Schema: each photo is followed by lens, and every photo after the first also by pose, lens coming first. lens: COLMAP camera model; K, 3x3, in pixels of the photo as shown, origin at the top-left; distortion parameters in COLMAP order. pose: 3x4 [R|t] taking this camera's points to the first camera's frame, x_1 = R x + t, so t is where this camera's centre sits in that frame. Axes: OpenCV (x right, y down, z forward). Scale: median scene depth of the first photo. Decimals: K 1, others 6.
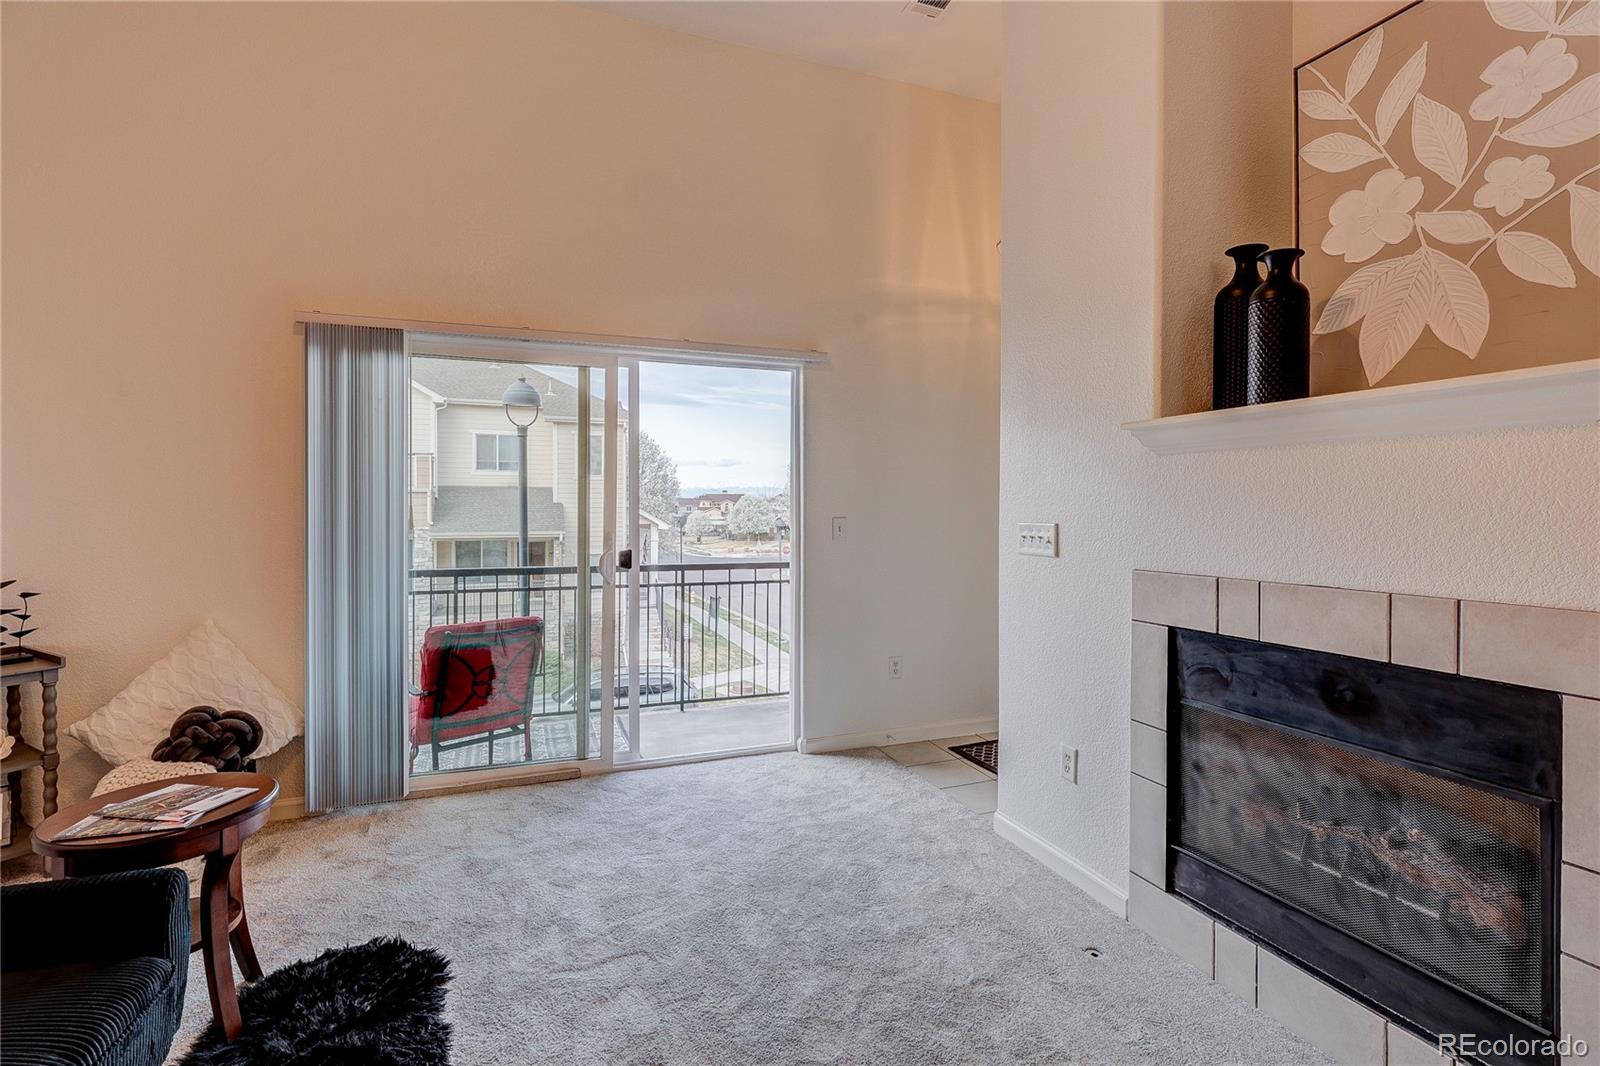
lens RADIAL K [[754.1, 0, 795.6], [0, 754.1, 513.3], [0, 0, 1]] dist [-0.000529, -0.000645]
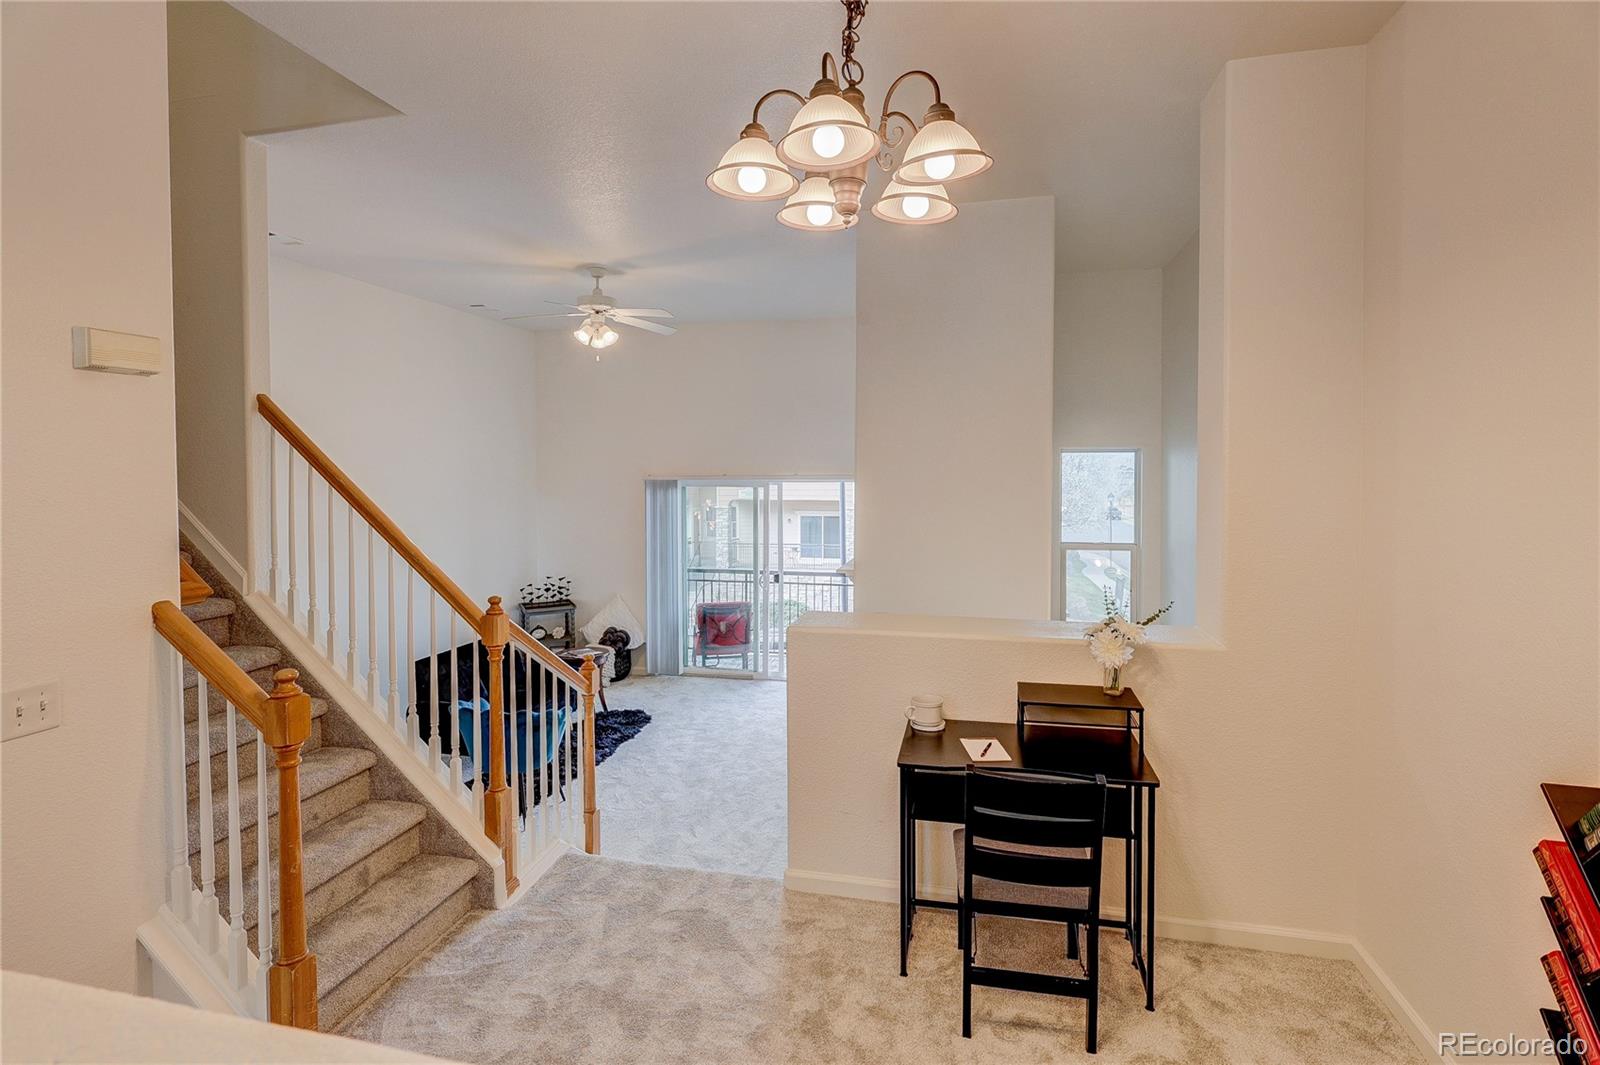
lens RADIAL K [[754.1, 0, 795.6], [0, 754.1, 512.8], [0, 0, 1]] dist [-0.000529, -0.000645]
pose [[0.826171, 0.024478, -0.562887, 1.284863], [-0.000817, 0.999107, 0.042250, -0.272368], [0.563418, -0.034446, 0.825453, -0.866596]]
